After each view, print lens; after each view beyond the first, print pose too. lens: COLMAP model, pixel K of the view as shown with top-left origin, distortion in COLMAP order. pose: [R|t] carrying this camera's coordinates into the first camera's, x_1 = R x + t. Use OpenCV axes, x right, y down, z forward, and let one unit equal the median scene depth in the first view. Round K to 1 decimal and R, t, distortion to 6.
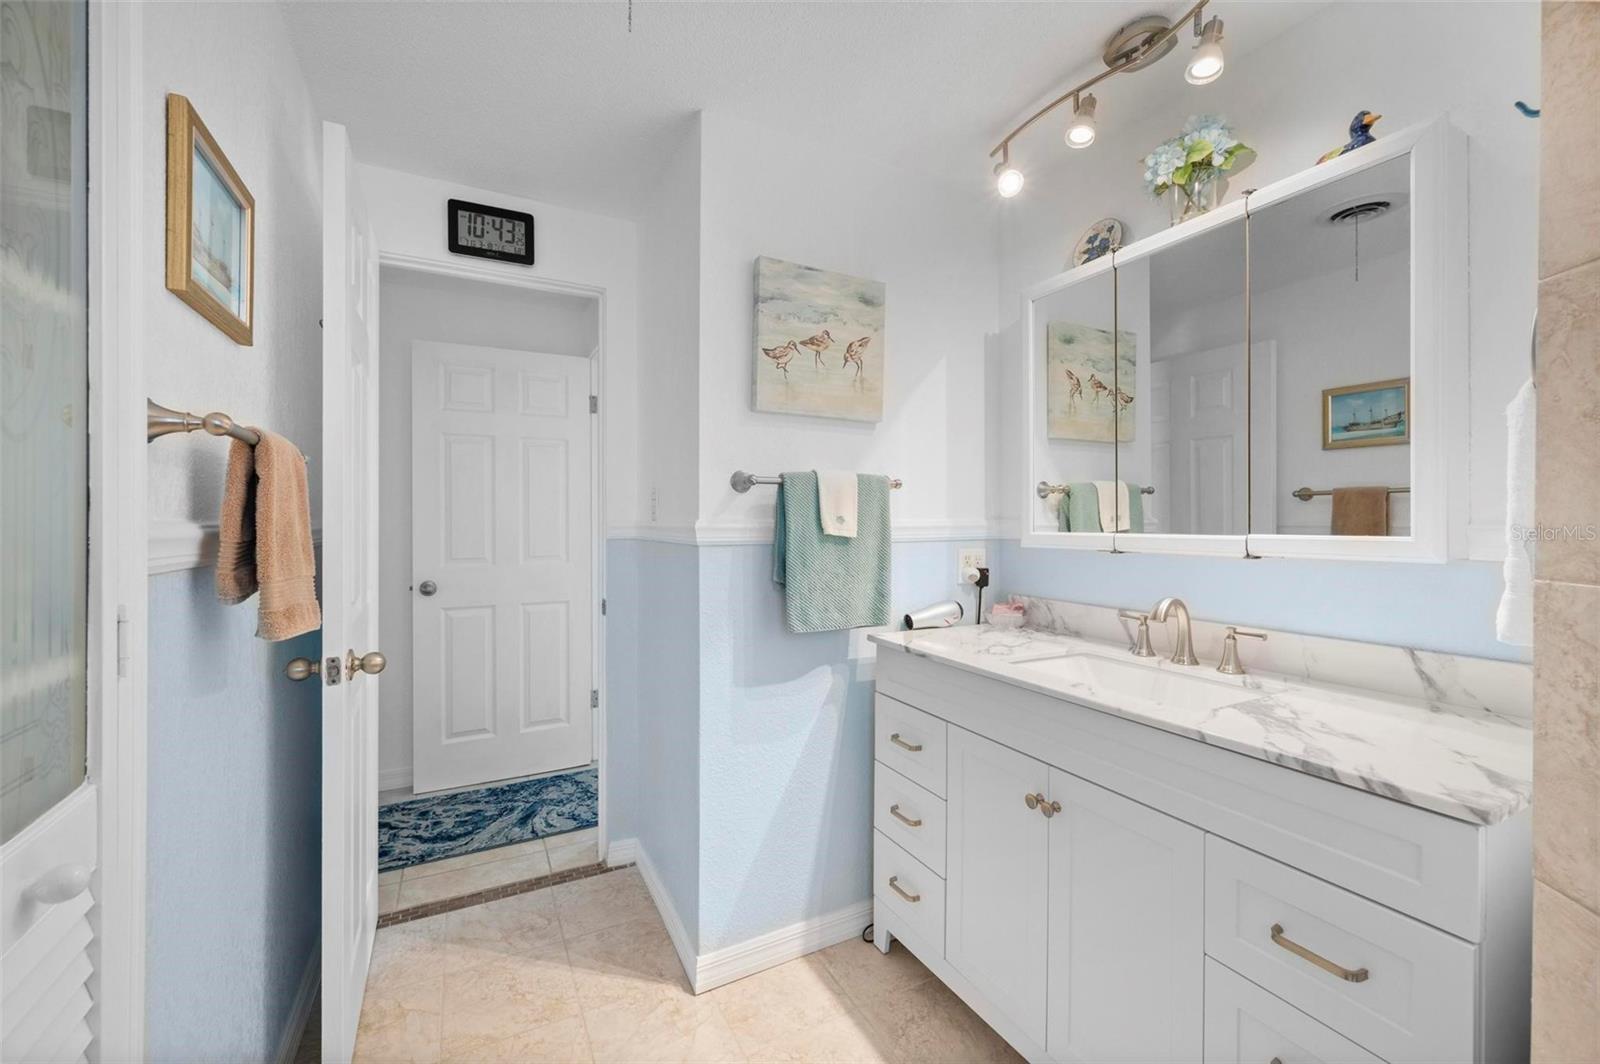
lens RADIAL K [[639.3, 0, 801.5], [0, 639.3, 529.2], [0, 0, 1]] dist [-0.000352, -0.000121]
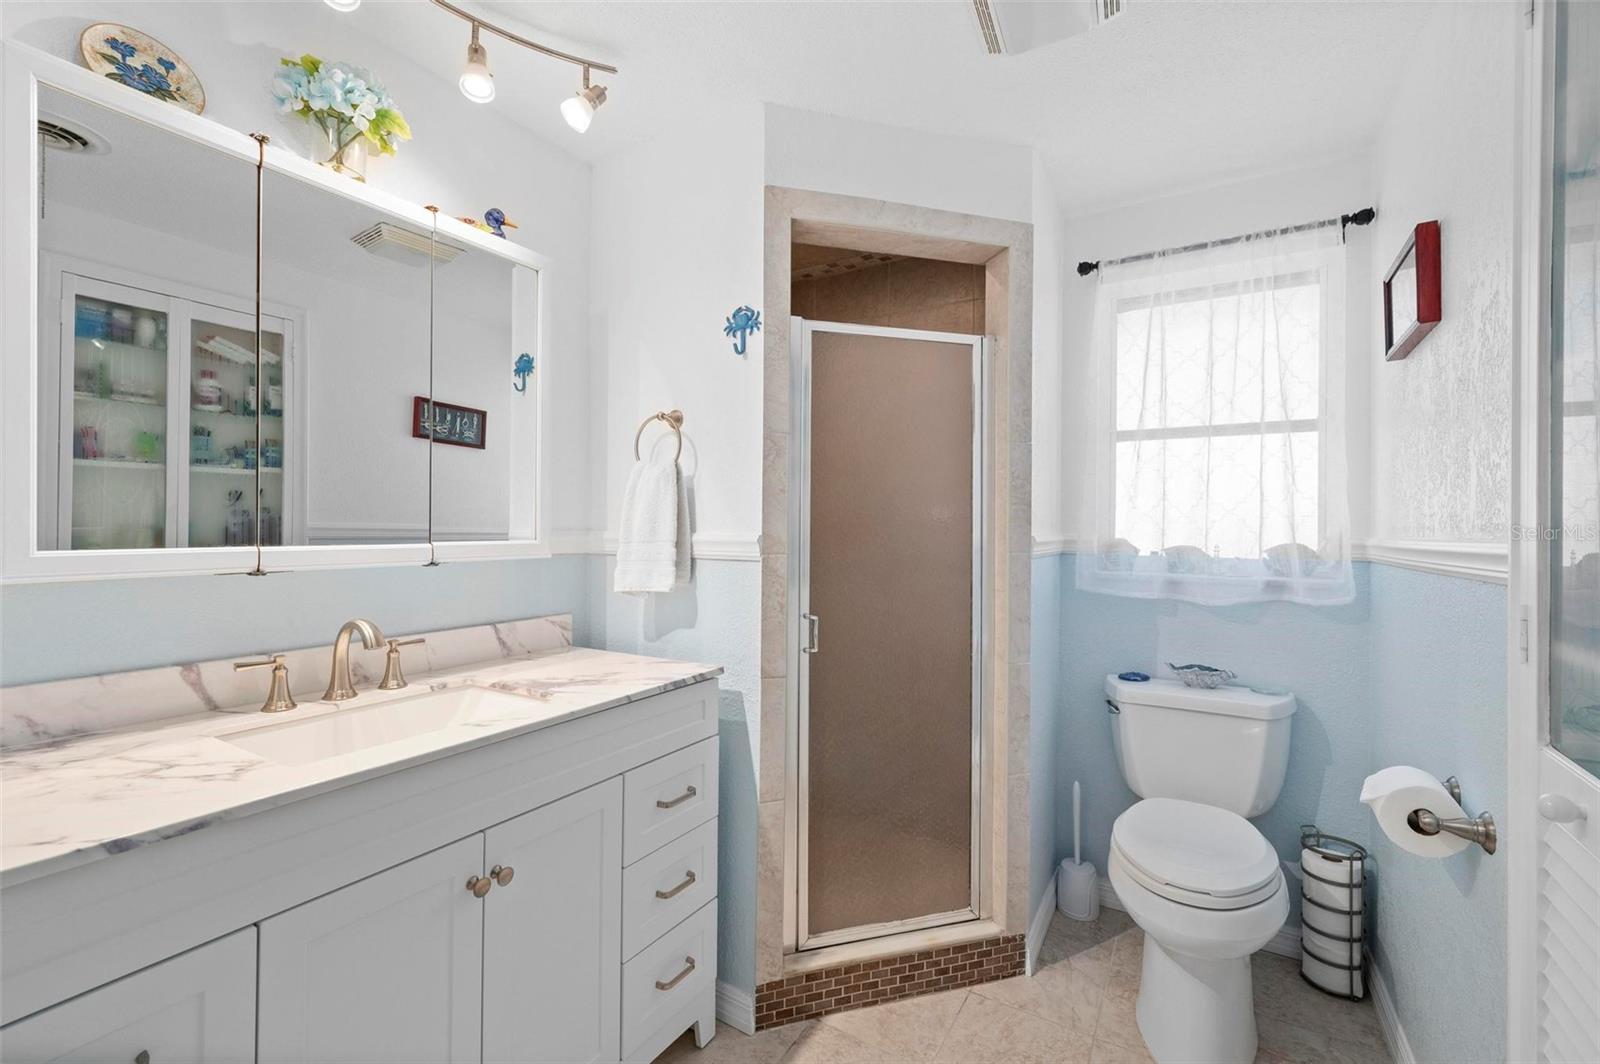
lens RADIAL K [[666.7, 0, 802.9], [0, 666.7, 536.2], [0, 0, 1]] dist [-0.002180, -0.000191]
pose [[-0.512067, -0.014580, 0.858822, -0.590530], [0.004356, 0.999799, 0.019570, -0.022093], [-0.858935, 0.013762, -0.511900, 1.170172]]
